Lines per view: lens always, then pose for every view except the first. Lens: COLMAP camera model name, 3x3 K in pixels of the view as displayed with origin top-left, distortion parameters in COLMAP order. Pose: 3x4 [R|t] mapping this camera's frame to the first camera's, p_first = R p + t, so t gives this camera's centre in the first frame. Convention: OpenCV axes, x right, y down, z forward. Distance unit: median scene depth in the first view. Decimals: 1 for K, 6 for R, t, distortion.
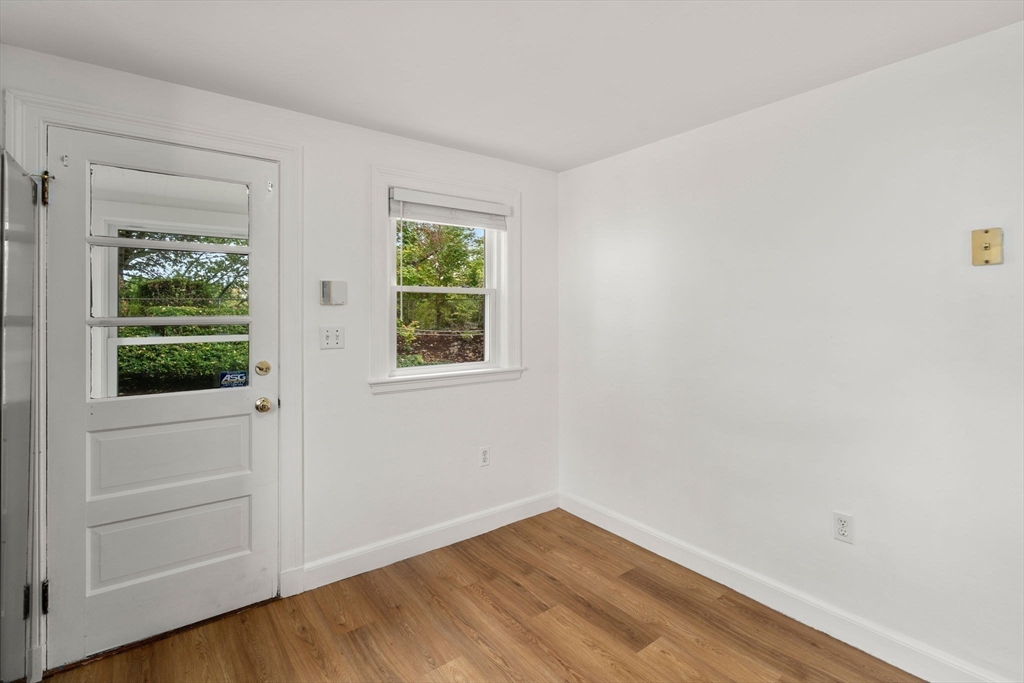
lens RADIAL K [[485.1, 0, 523.0], [0, 485.1, 323.9], [0, 0, 1]] dist [0.001064, 0.000437]
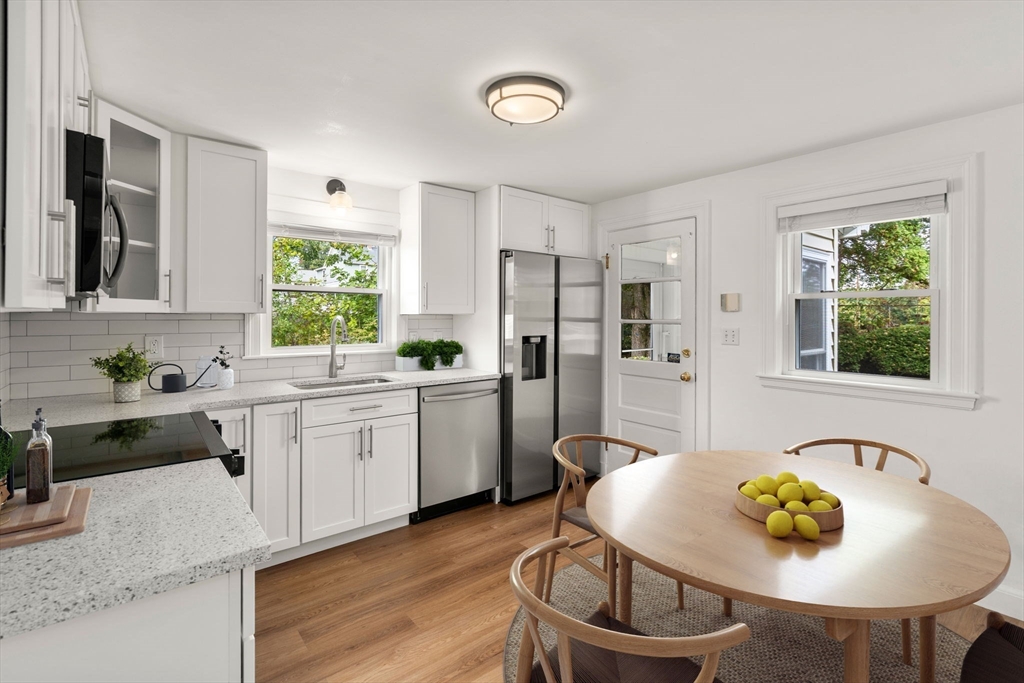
lens RADIAL K [[473.2, 0, 515.7], [0, 473.2, 314.0], [0, 0, 1]] dist [-0.000296, -0.000094]
pose [[0.037401, -0.003586, -0.999294, 0.880492], [-0.026404, 0.999641, -0.004576, -0.011366], [0.998951, 0.026556, 0.037293, 0.368208]]
